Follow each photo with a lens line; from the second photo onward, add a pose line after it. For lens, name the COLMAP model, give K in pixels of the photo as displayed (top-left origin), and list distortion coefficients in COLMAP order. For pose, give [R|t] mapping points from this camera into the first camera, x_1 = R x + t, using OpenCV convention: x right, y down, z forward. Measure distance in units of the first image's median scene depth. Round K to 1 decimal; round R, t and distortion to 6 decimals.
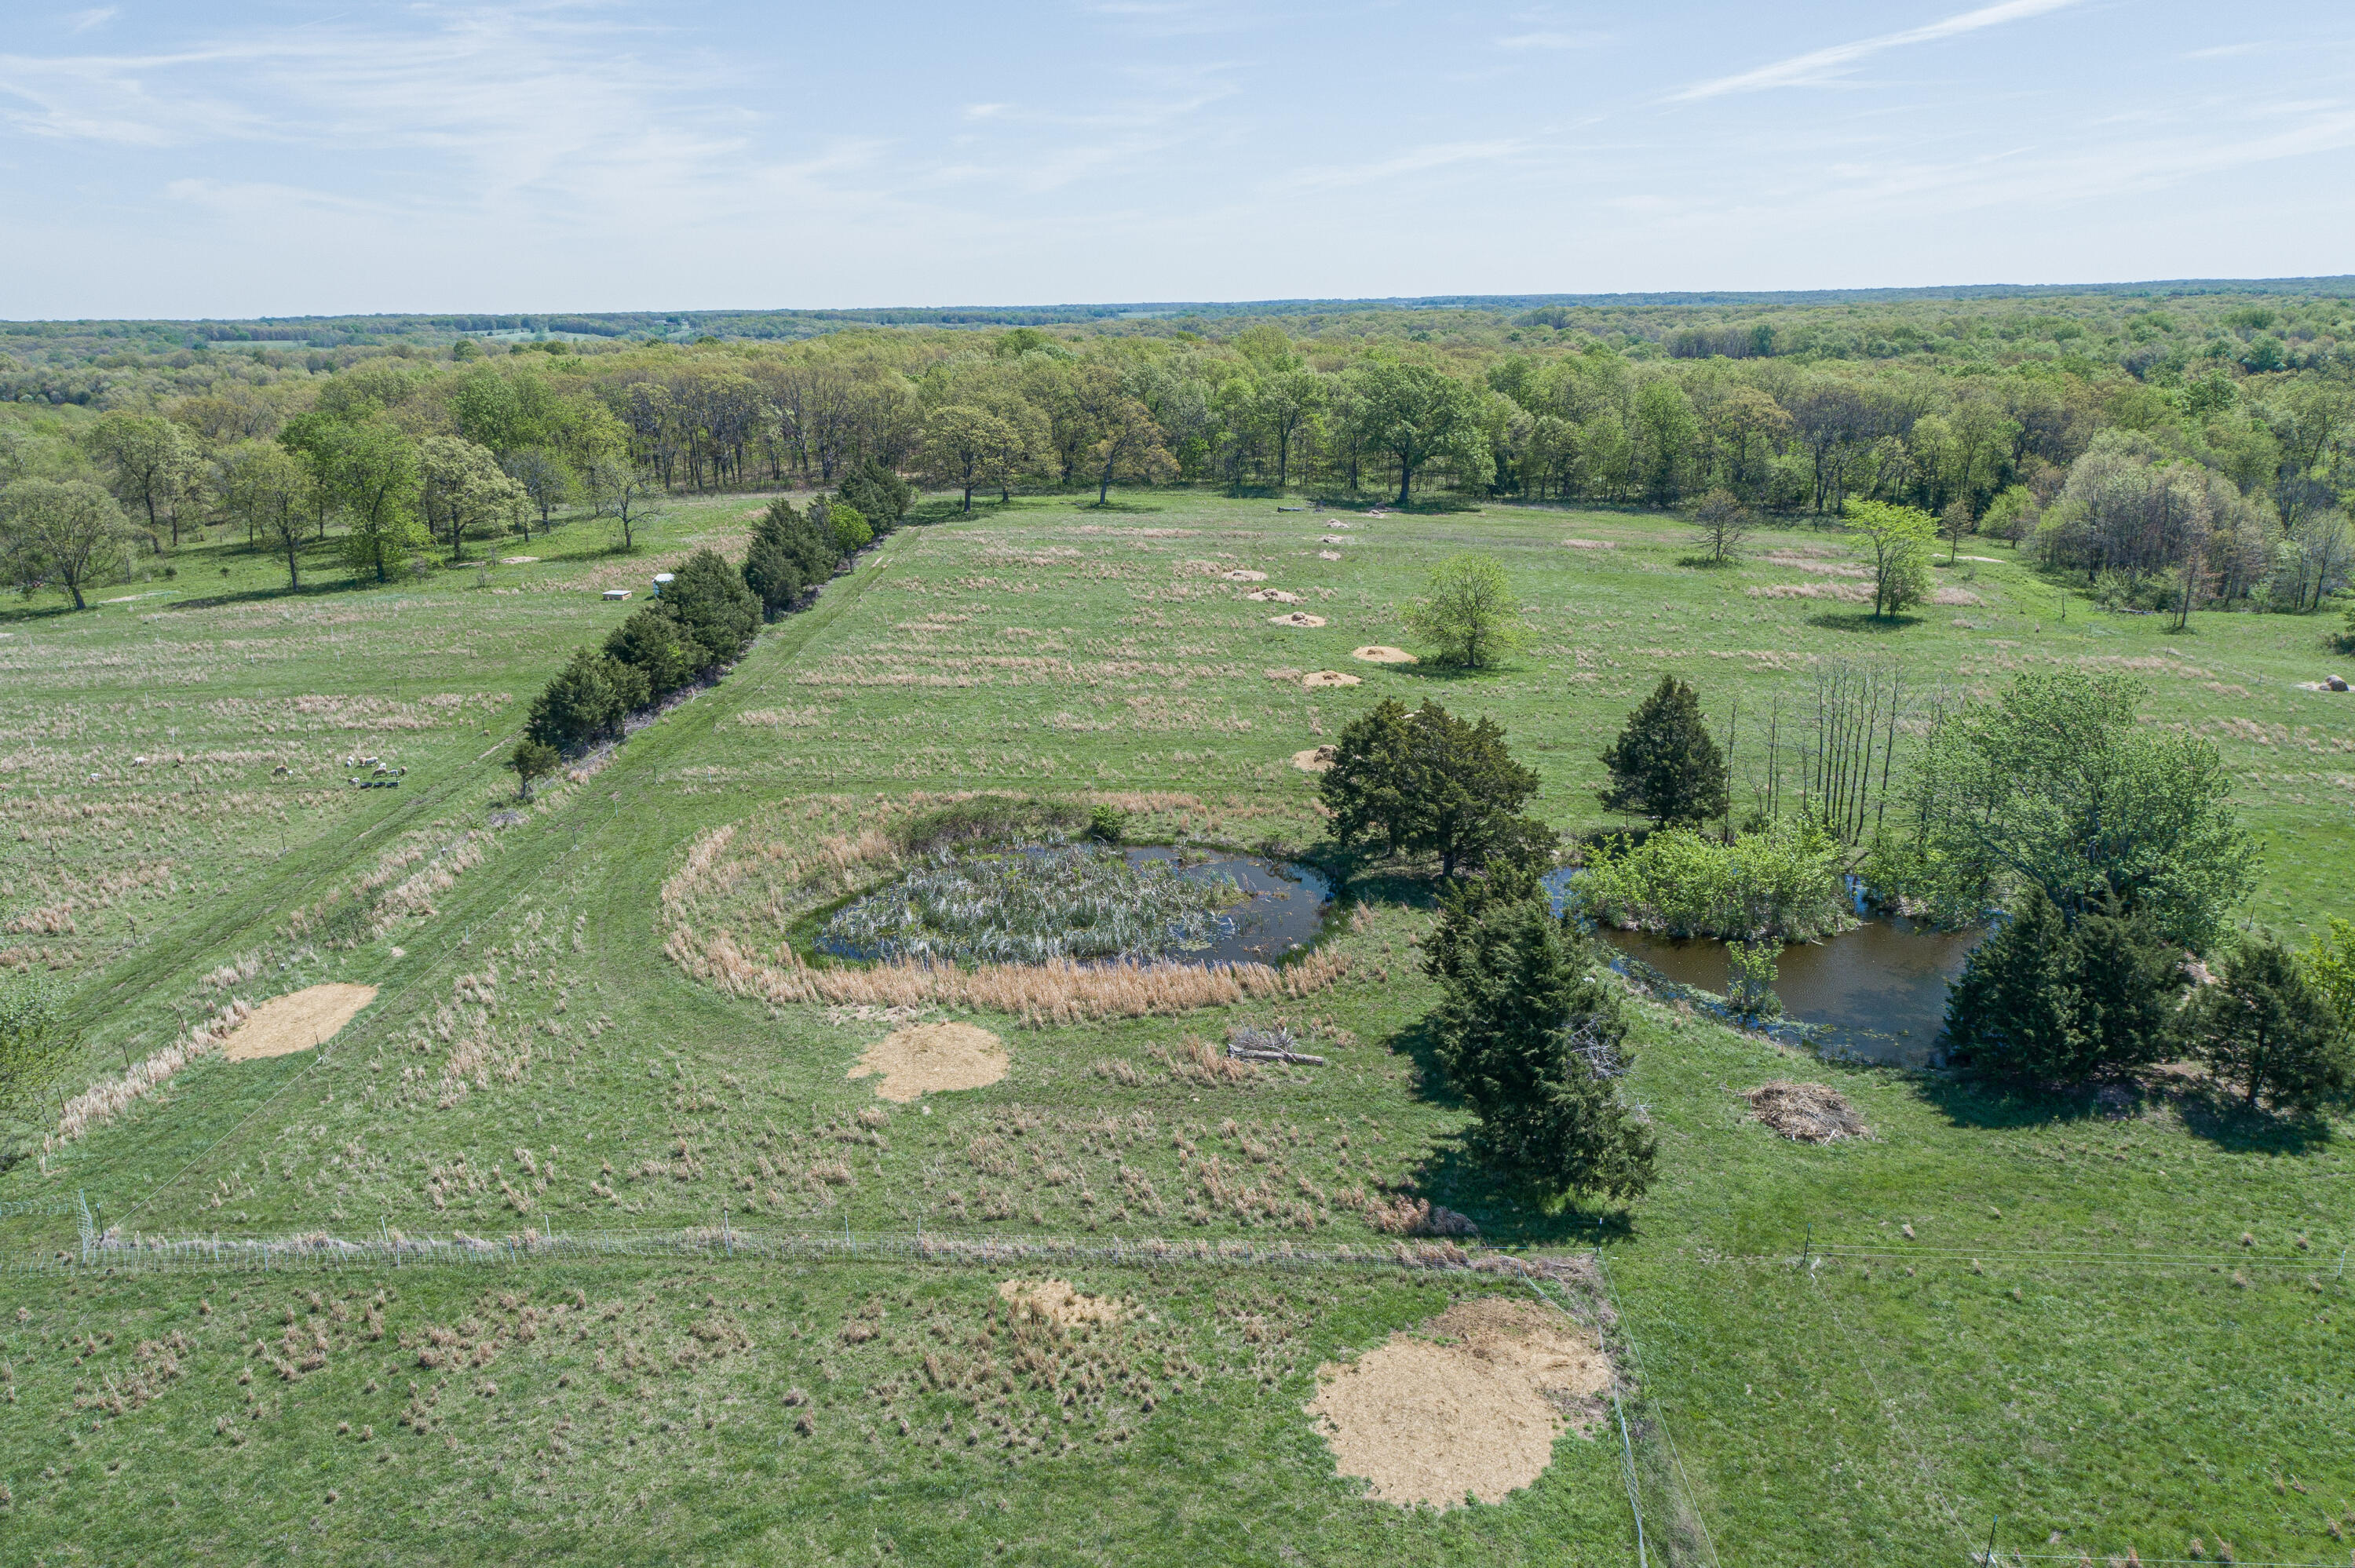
lens RADIAL K [[1646.6, 0, 1171.4], [0, 1646.6, 747.8], [0, 0, 1]] dist [0.001371, 0.005344]
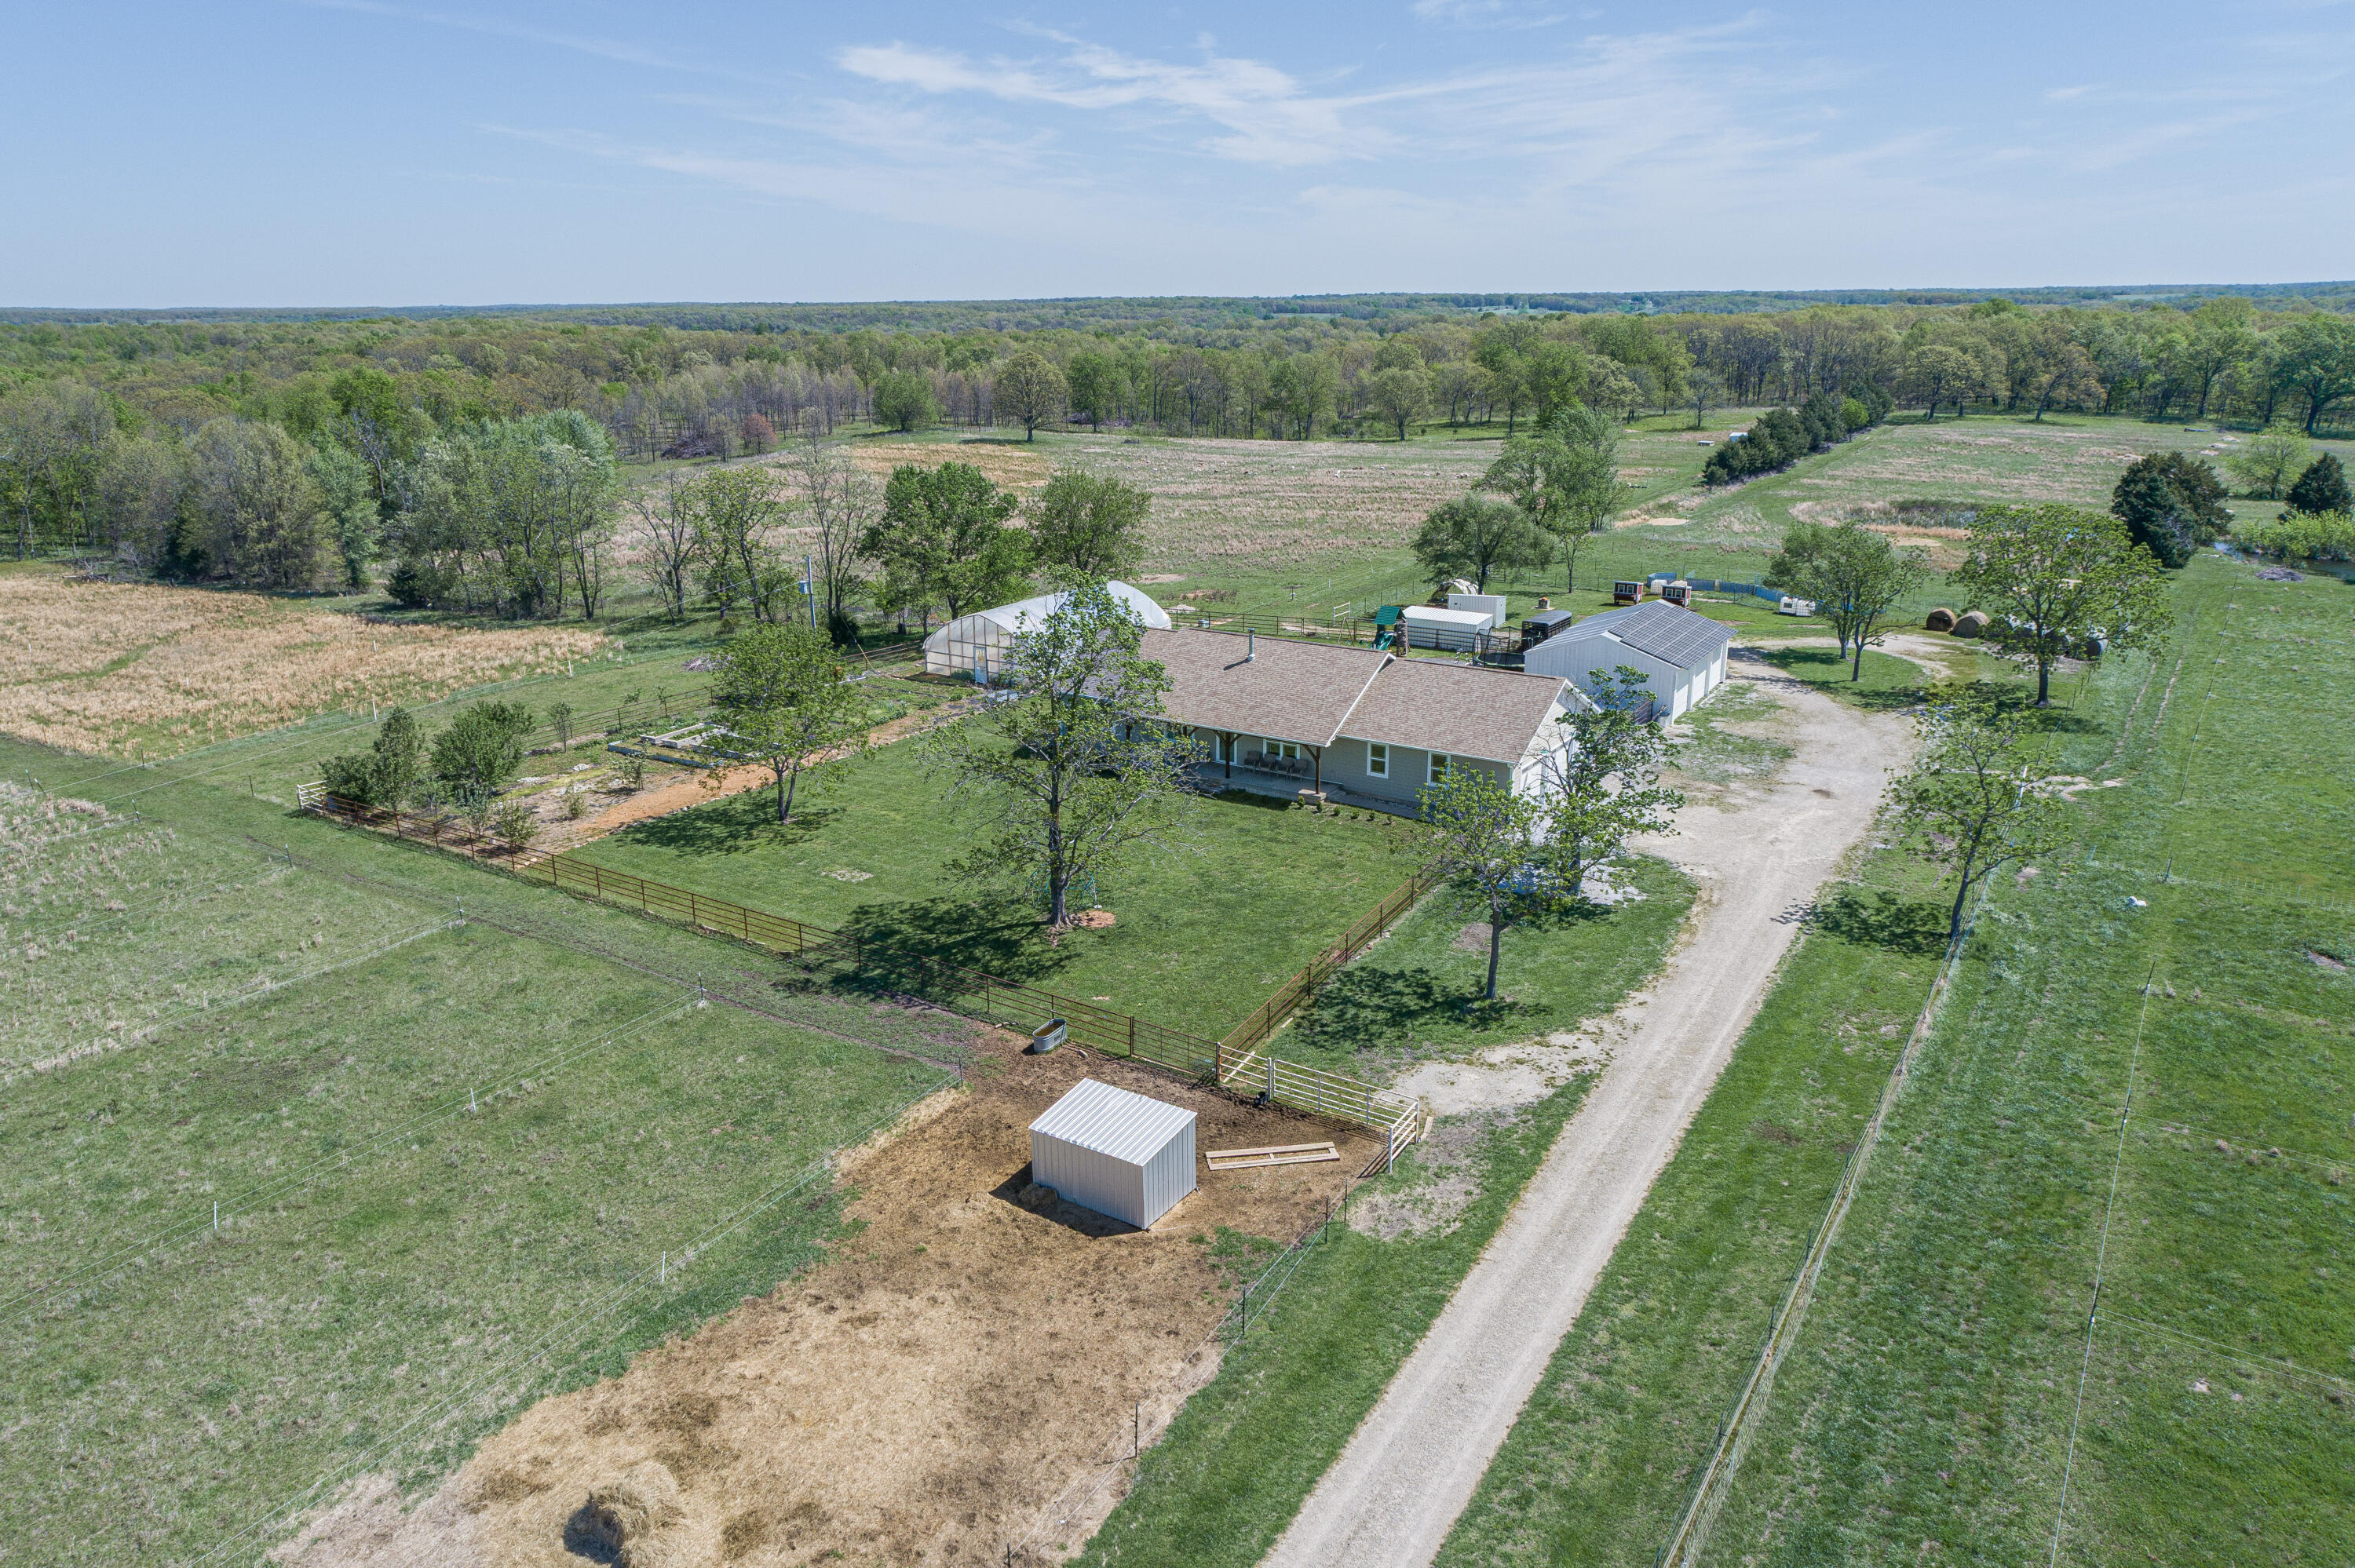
lens RADIAL K [[1568.8, 0, 1177.5], [0, 1568.8, 784.0], [0, 0, 1]] dist [0.001861, 0.002672]
pose [[0.852419, 0.161932, -0.497152, 0.061104], [-0.139862, 0.986802, 0.081612, 0.187553], [0.503806, -0.000035, 0.863817, -0.645501]]
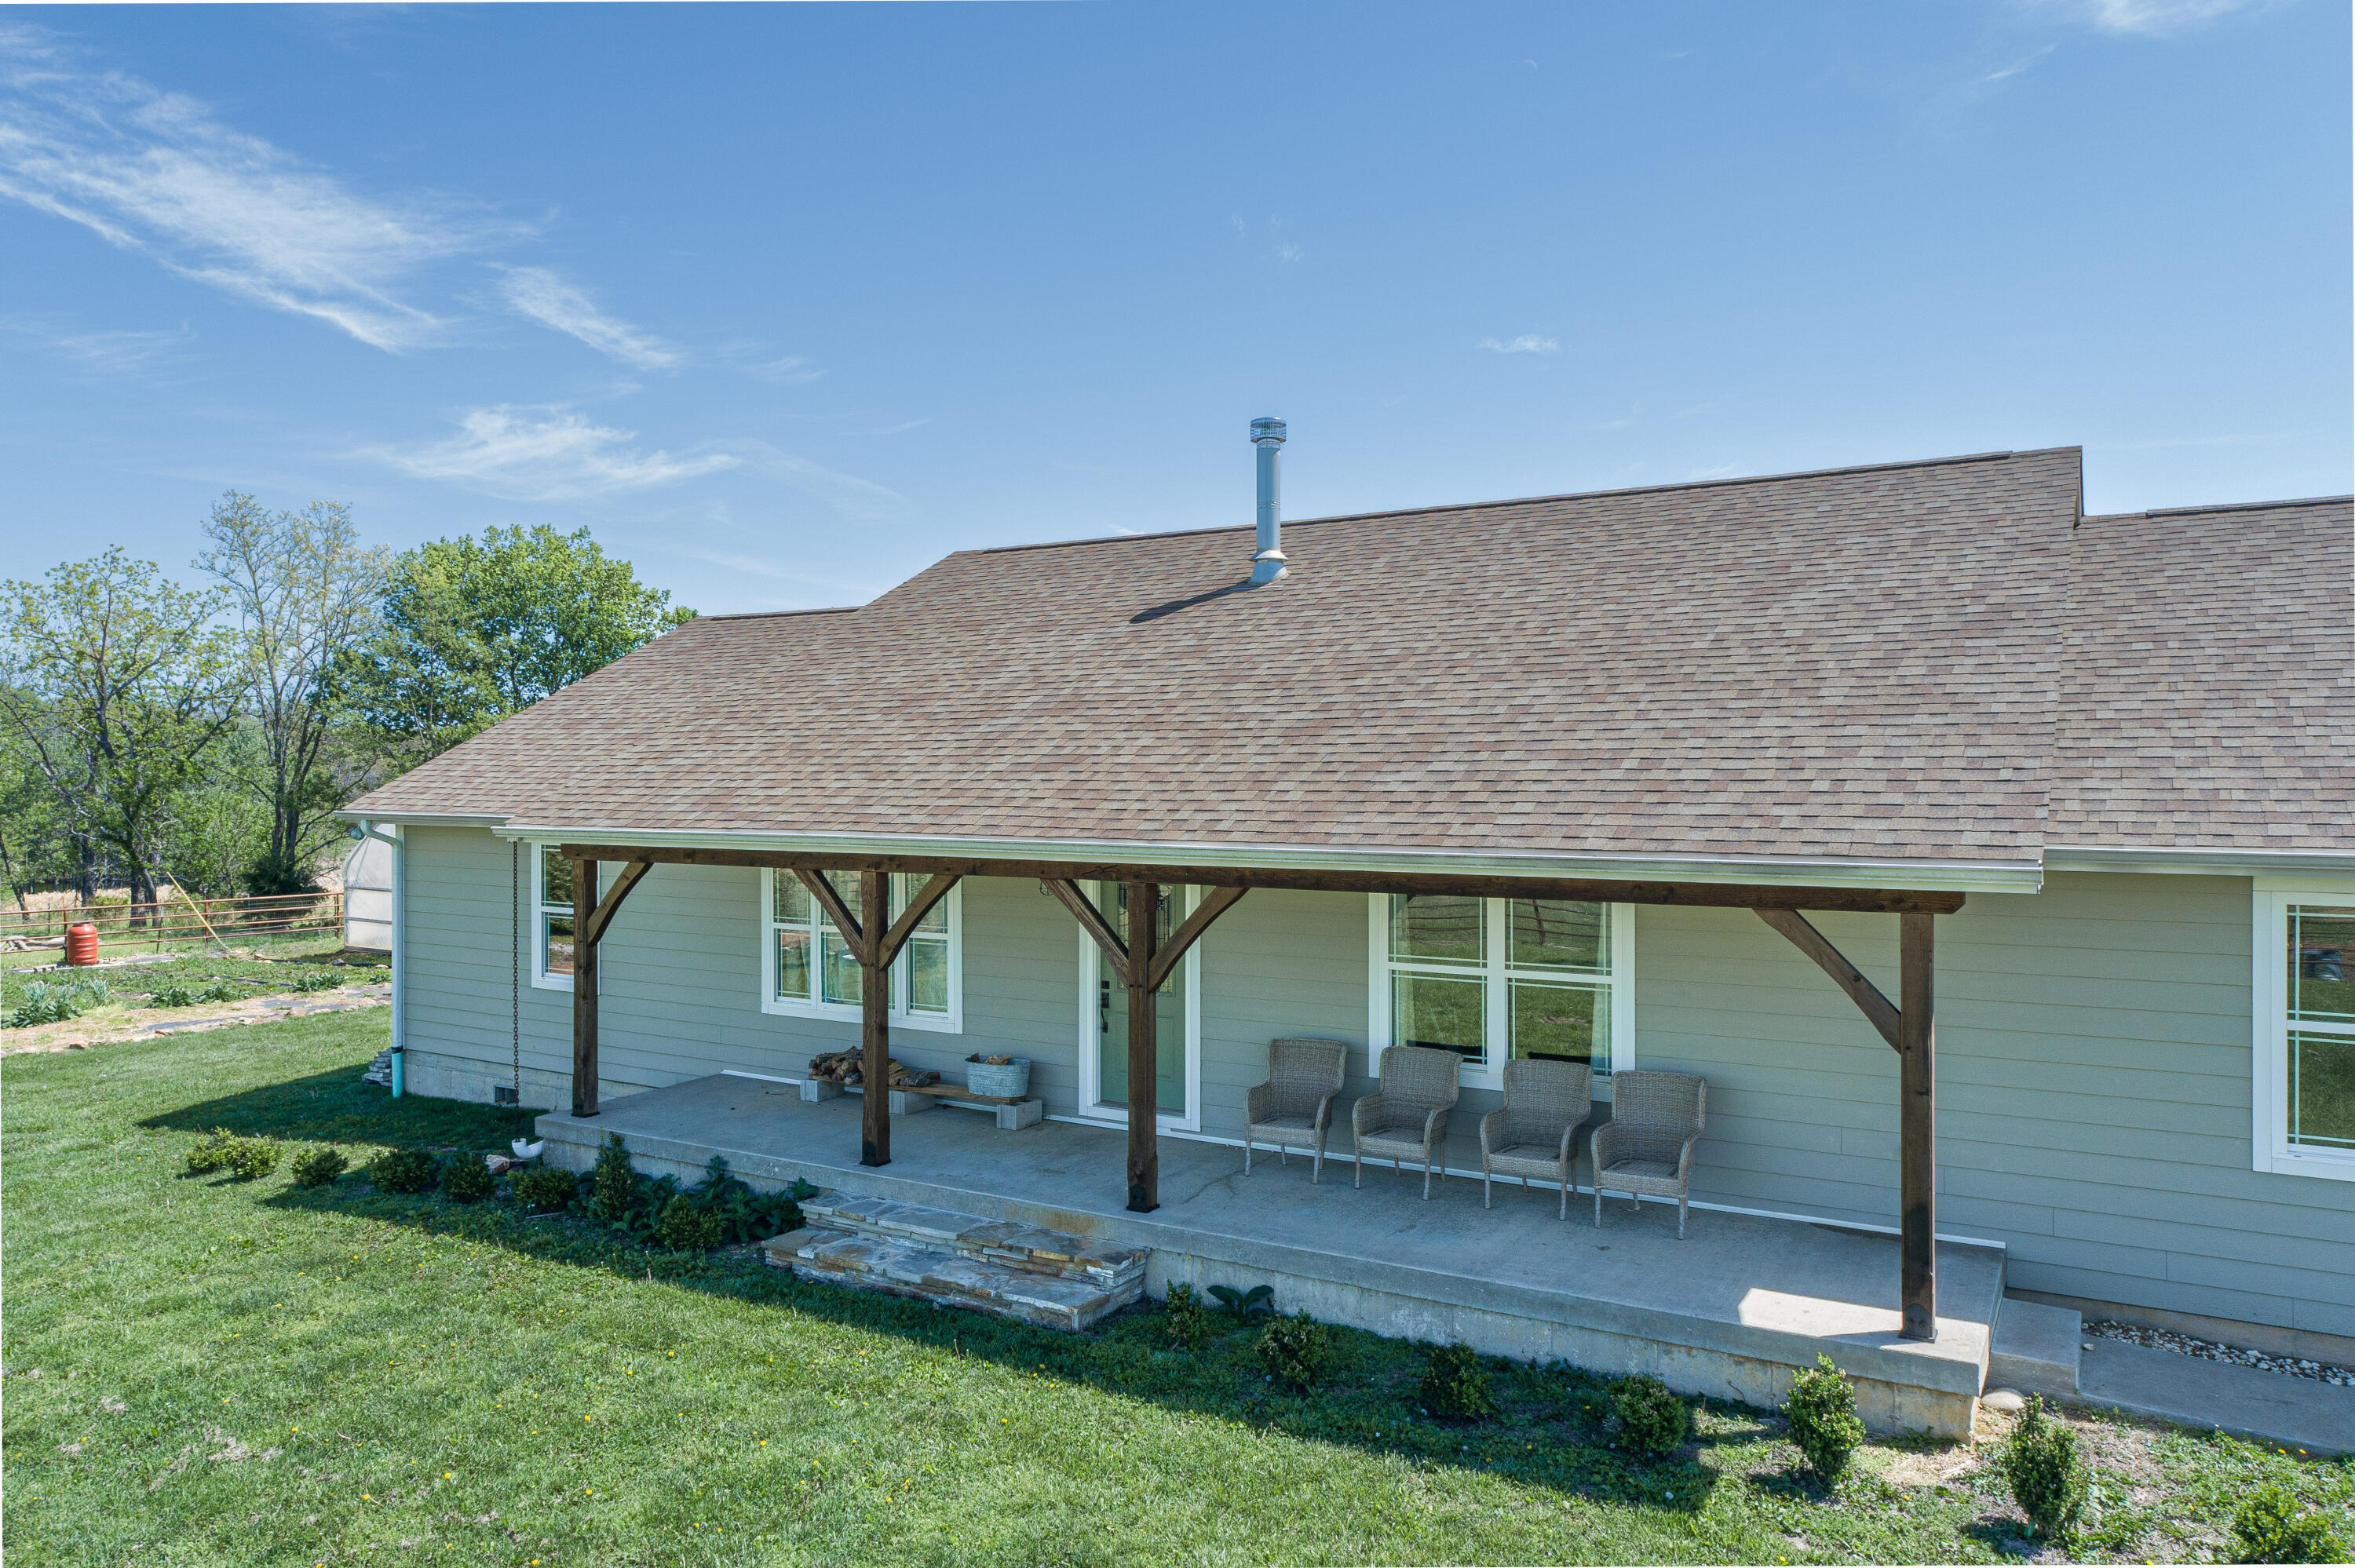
lens RADIAL K [[1577.7, 0, 1177.5], [0, 1577.7, 784.0], [0, 0, 1]] dist [0.004139, 0.004520]
pose [[0.868615, 0.018247, -0.495151, -0.104847], [-0.140181, 0.967544, -0.210255, 0.215019], [0.475244, 0.252042, 0.842982, -0.331781]]
